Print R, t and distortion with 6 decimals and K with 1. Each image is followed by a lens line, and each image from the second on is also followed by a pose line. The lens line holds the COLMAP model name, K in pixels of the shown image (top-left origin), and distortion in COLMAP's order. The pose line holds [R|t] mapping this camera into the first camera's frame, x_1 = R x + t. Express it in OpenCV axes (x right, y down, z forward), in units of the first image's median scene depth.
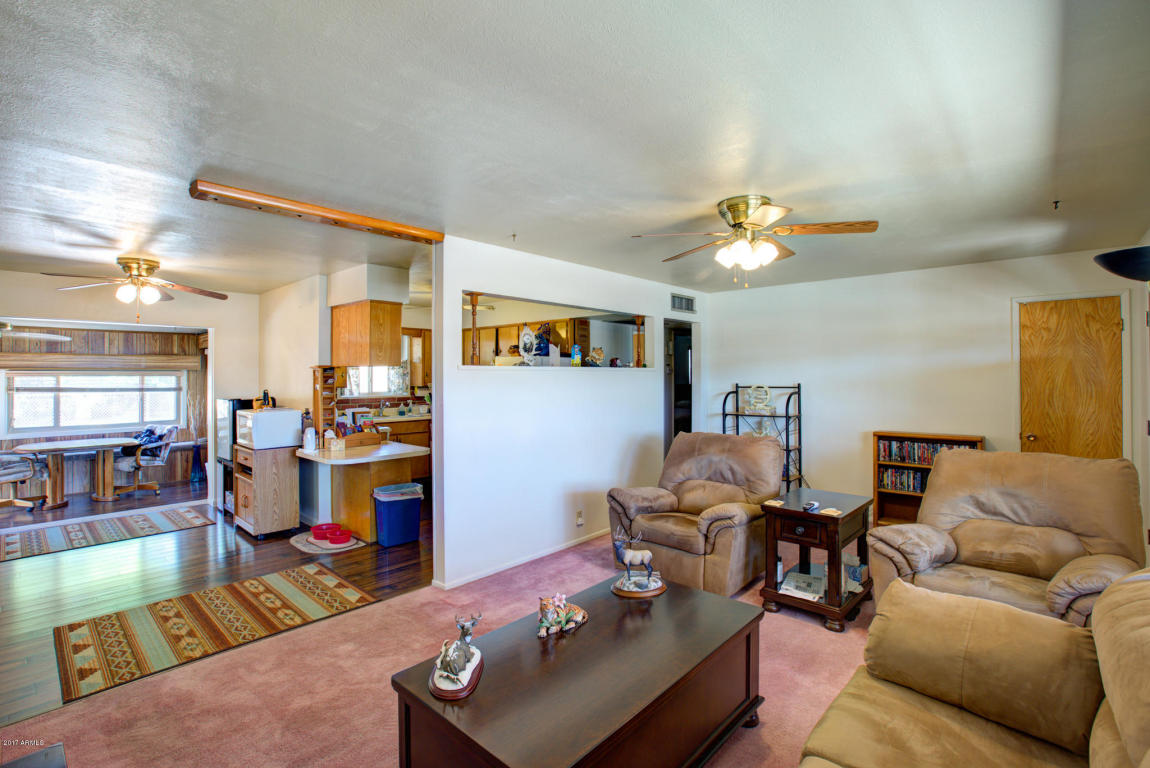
lens RADIAL K [[531.3, 0, 574.1], [0, 531.3, 368.3], [0, 0, 1]] dist [-0.056601, 0.016931]
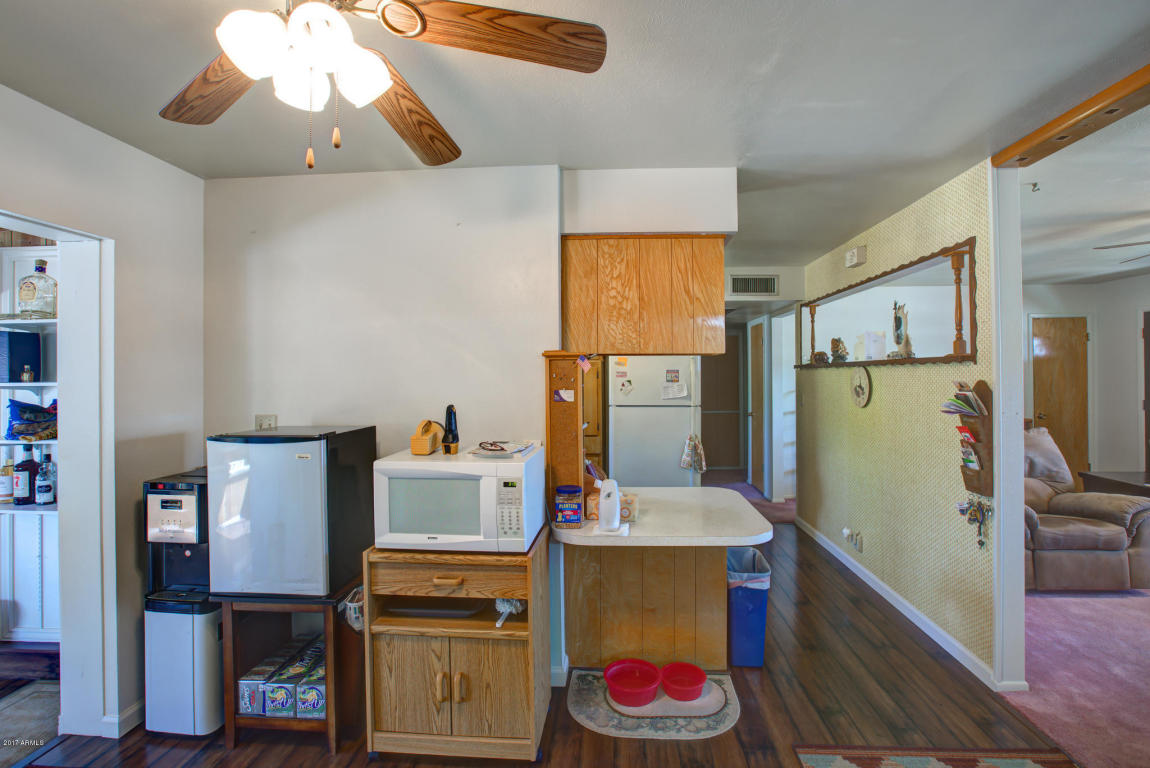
lens RADIAL K [[531.3, 0, 584.6], [0, 531.3, 370.7], [0, 0, 1]] dist [-0.056601, 0.016931]
pose [[0.778604, 0.002967, 0.627508, -0.643999], [-0.002307, 0.999996, -0.001866, 0.011845], [-0.627511, 0.000005, 0.778608, 0.501555]]
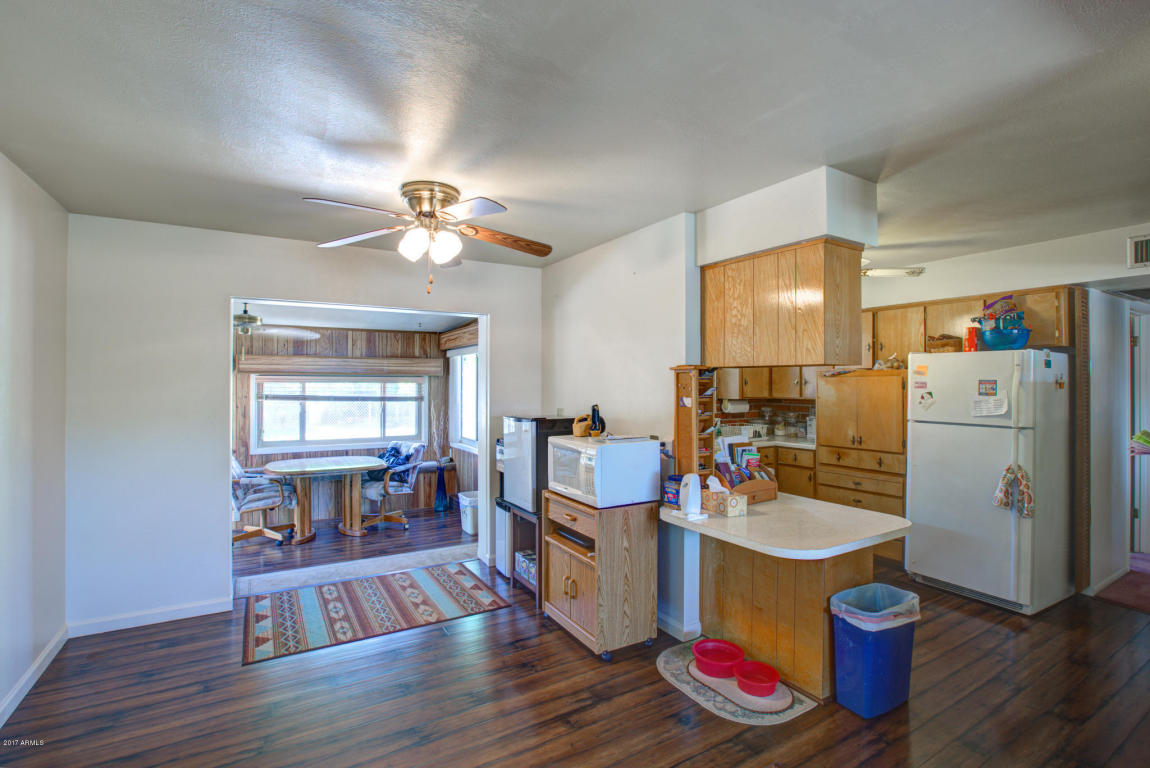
lens RADIAL K [[531.3, 0, 568.8], [0, 531.3, 380.5], [0, 0, 1]] dist [-0.056601, 0.016931]
pose [[0.954151, 0.003330, -0.299306, -0.360385], [-0.001783, 0.999984, 0.005441, 0.007475], [0.299320, -0.004658, 0.954142, 0.326197]]
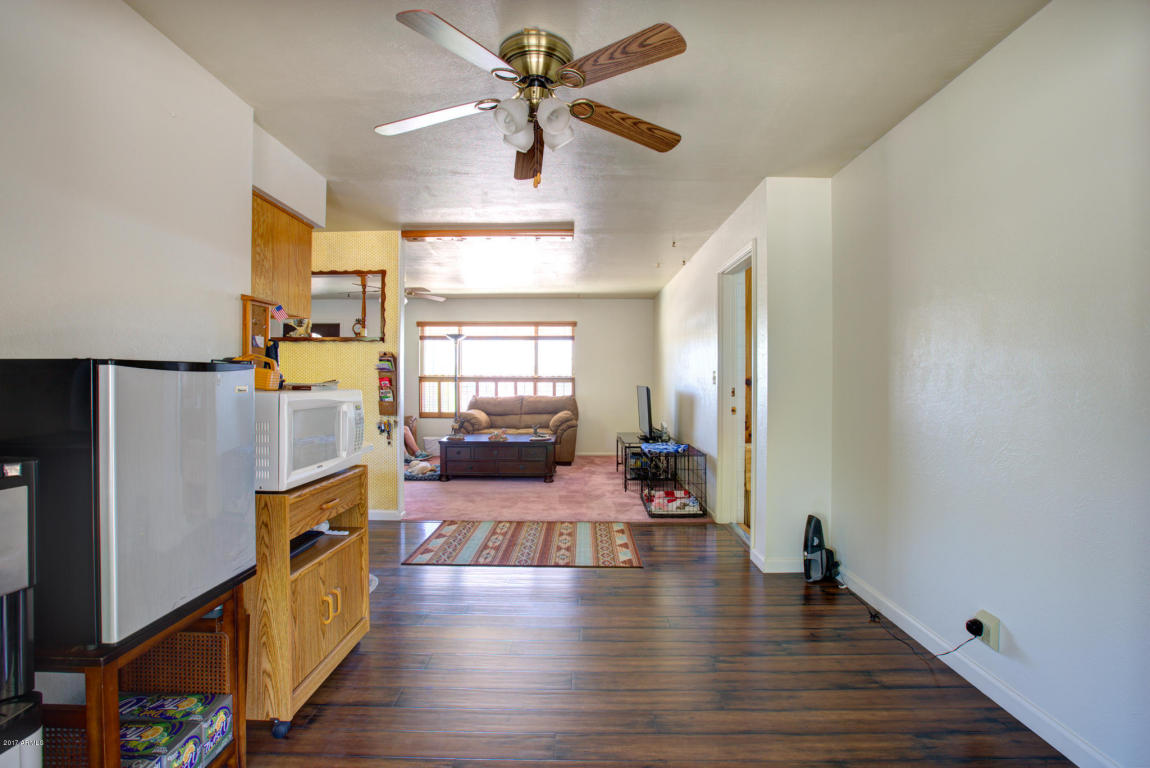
lens RADIAL K [[531.3, 0, 567.5], [0, 531.3, 379.0], [0, 0, 1]] dist [-0.056601, 0.016931]
pose [[-0.654638, 0.004209, 0.755931, -0.857003], [-0.006327, 0.999919, -0.011046, 0.060304], [-0.755916, -0.012014, -0.654558, 0.895790]]
